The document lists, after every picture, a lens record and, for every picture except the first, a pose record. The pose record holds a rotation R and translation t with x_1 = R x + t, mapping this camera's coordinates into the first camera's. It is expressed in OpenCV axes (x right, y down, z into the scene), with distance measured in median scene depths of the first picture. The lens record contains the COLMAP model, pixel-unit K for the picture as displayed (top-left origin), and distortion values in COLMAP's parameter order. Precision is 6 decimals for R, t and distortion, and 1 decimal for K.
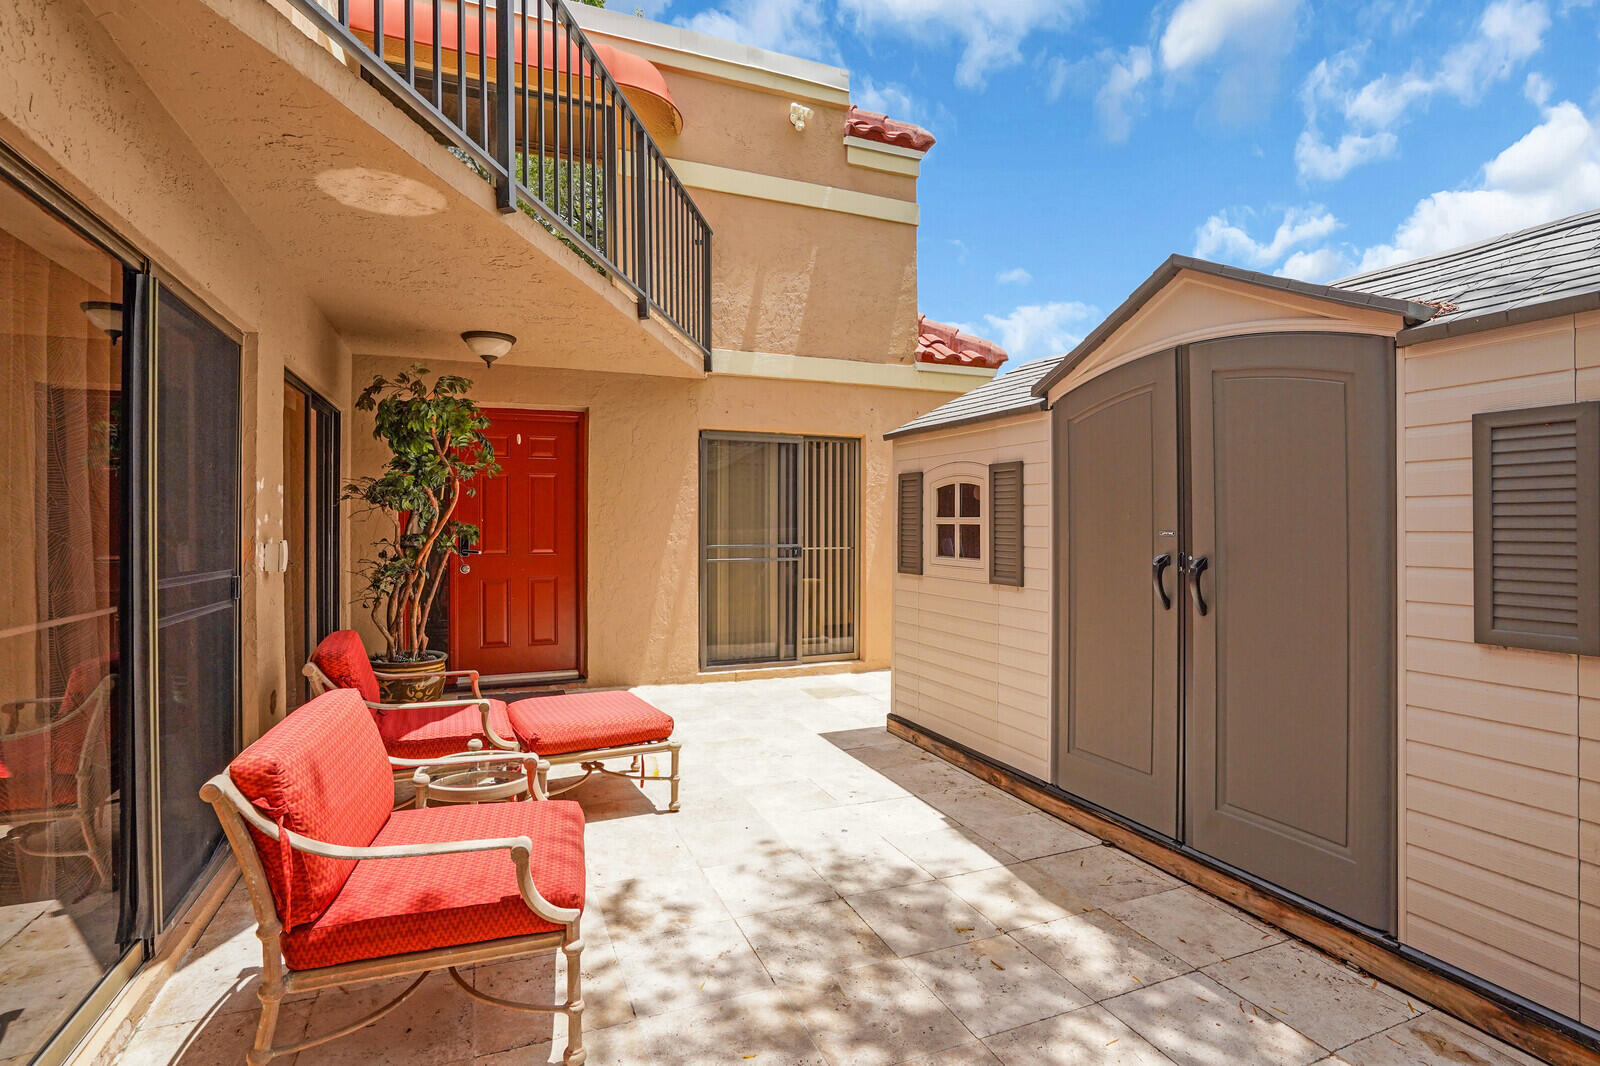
lens RADIAL K [[761.9, 0, 798.9], [0, 761.9, 522.0], [0, 0, 1]] dist [-0.078744, 0.000150]
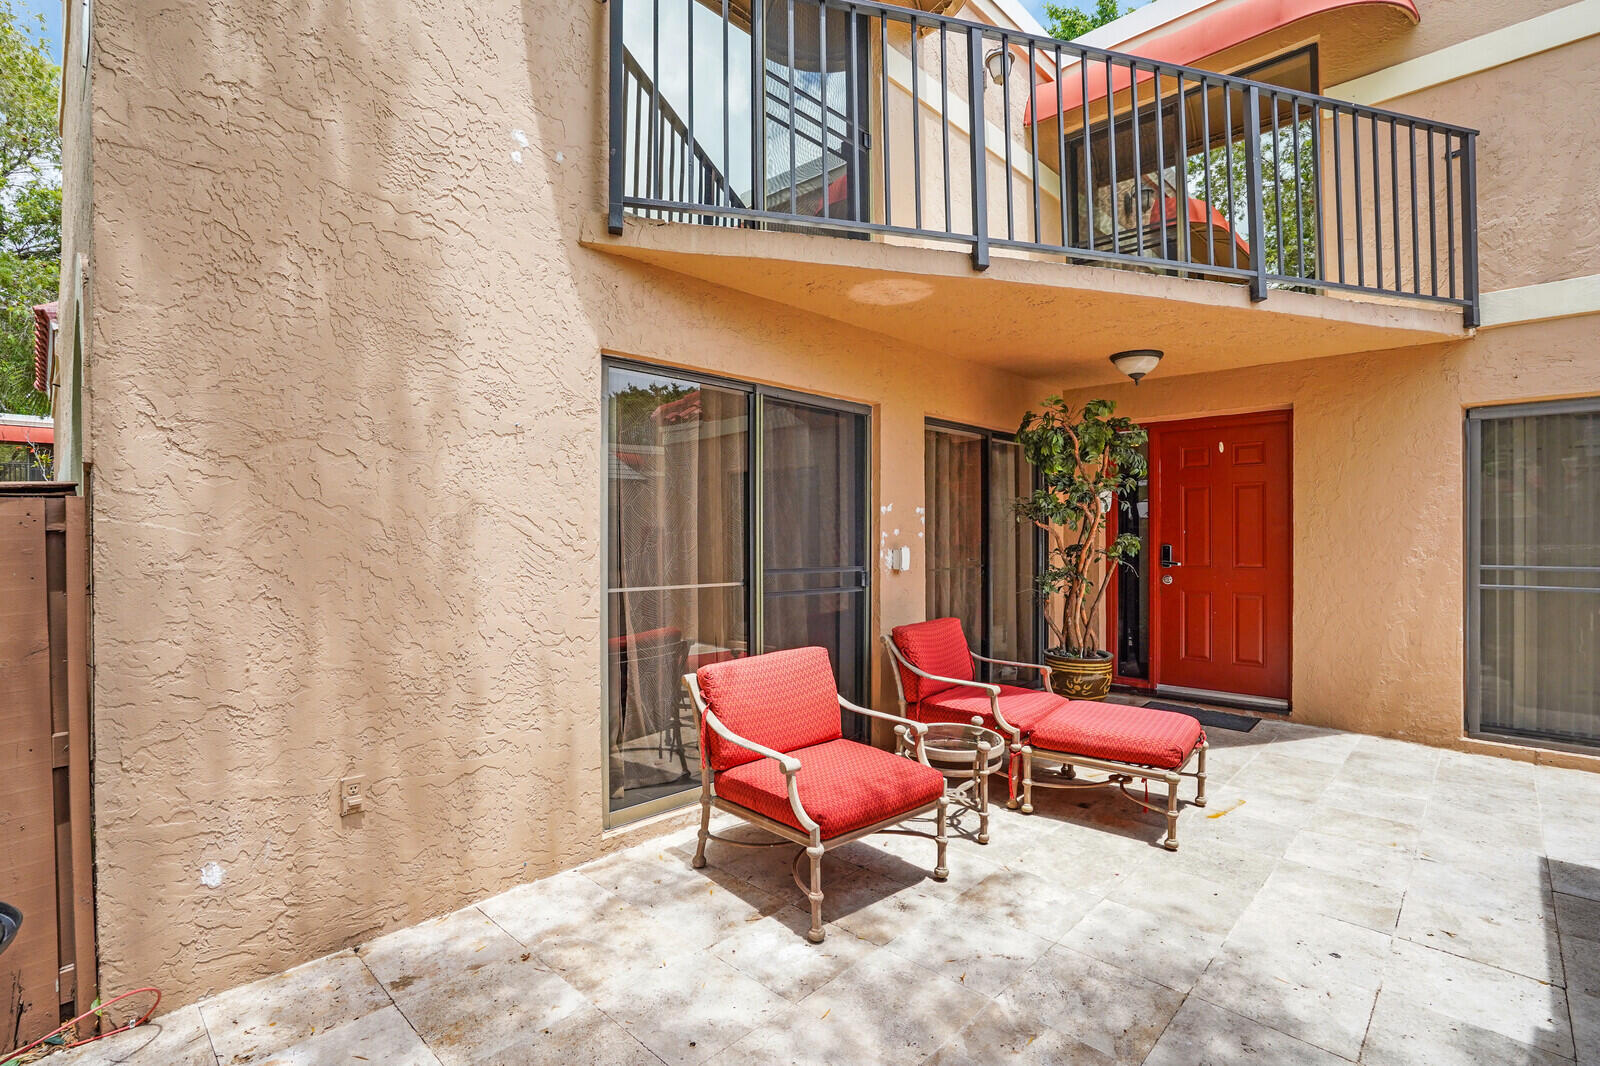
lens RADIAL K [[742.4, 0, 800.0], [0, 742.4, 533.0], [0, 0, 1]] dist [-0.026504, 0.000426]
pose [[0.397572, -0.002637, -0.917567, 0.342911], [0.001806, 0.999996, -0.002091, 0.000139], [0.917569, -0.000826, 0.397575, 0.166945]]
